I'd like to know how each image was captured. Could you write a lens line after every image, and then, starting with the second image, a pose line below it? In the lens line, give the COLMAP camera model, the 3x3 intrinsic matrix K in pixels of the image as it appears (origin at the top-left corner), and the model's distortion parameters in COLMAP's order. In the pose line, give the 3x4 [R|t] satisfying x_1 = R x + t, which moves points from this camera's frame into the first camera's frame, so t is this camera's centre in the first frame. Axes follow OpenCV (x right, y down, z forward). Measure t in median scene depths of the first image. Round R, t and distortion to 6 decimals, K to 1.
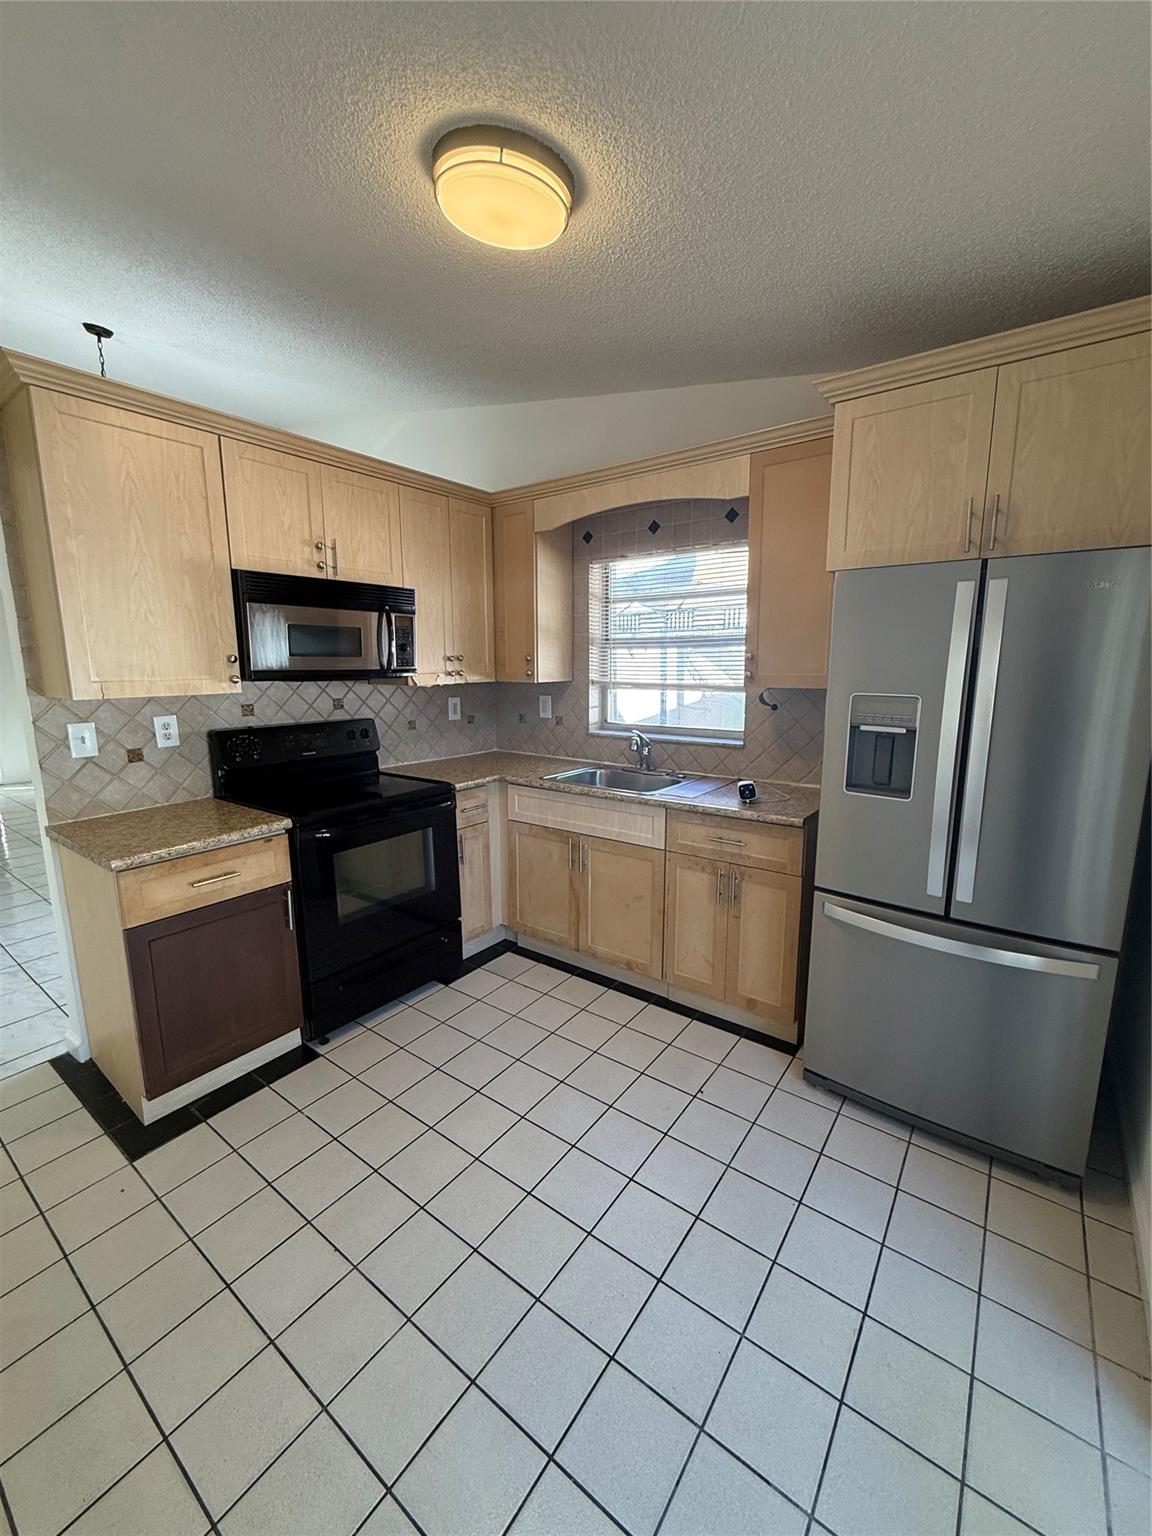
lens RADIAL K [[612.6, 0, 575.8], [0, 612.6, 764.5], [0, 0, 1]] dist [0.000404, -0.000155]
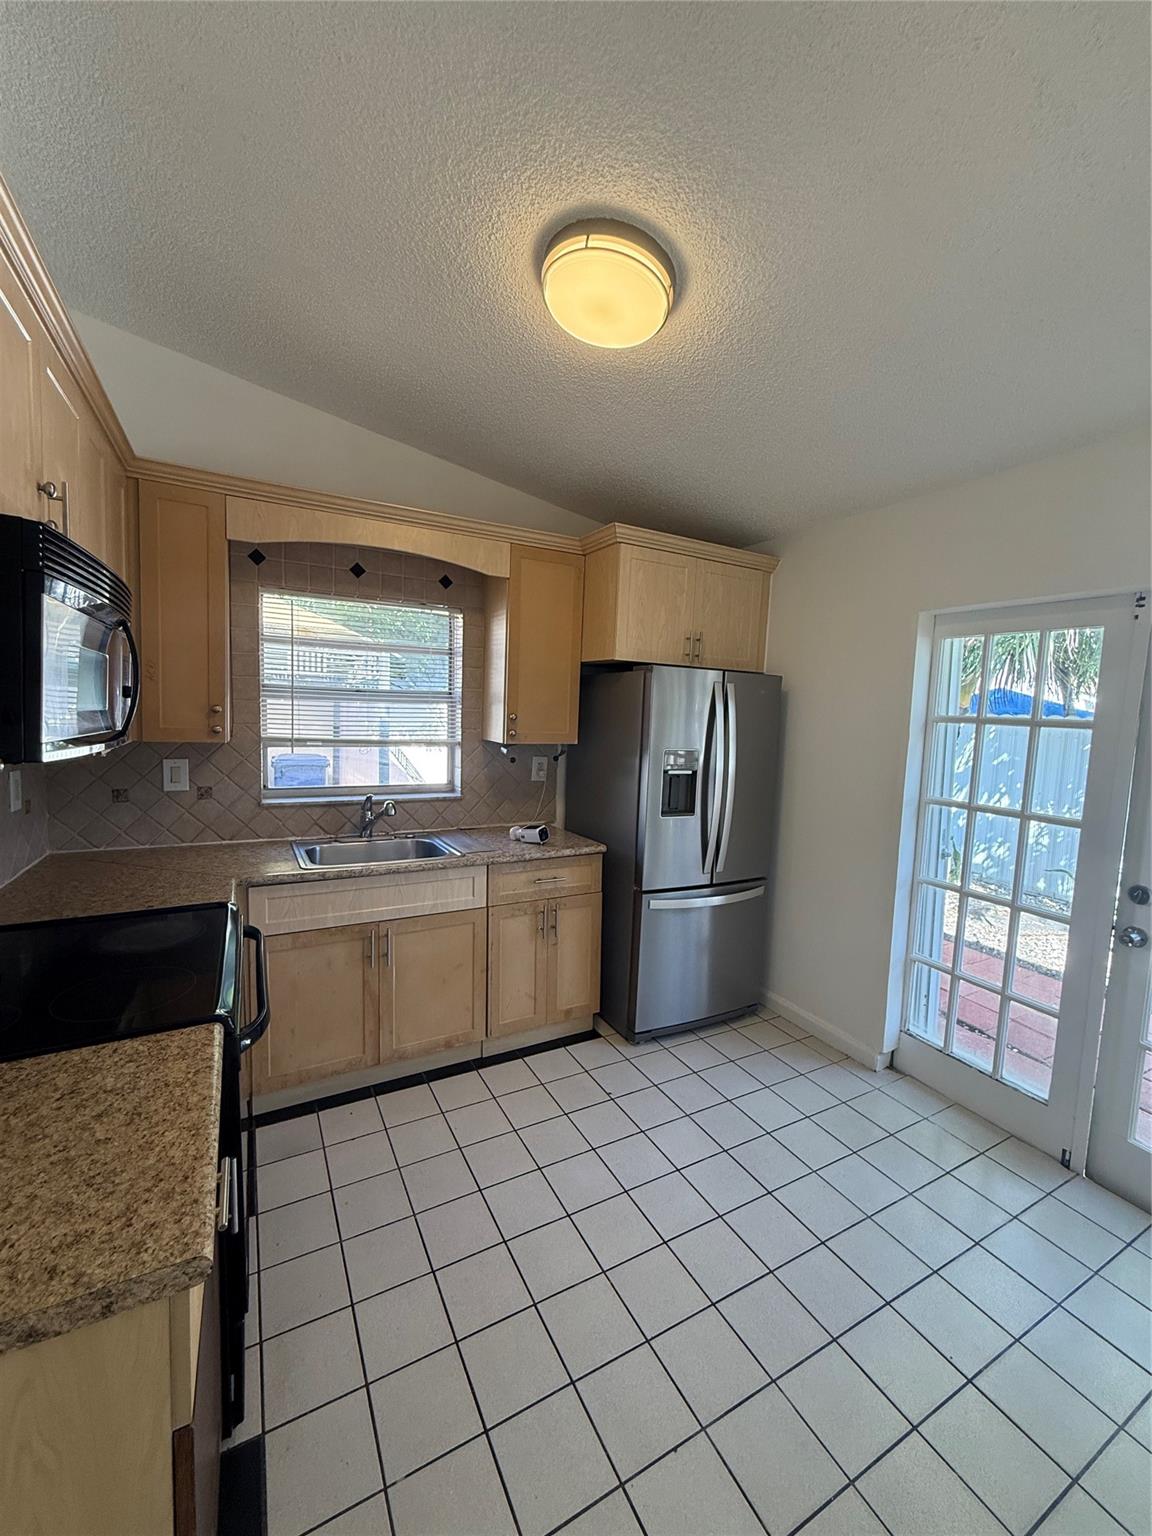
lens RADIAL K [[612.6, 0, 577.2], [0, 612.6, 764.4], [0, 0, 1]] dist [0.000404, -0.000155]
pose [[0.423464, -0.060222, 0.903909, -0.694182], [0.114942, 0.993296, 0.012329, -0.089001], [-0.898591, 0.098676, 0.427547, 0.414047]]
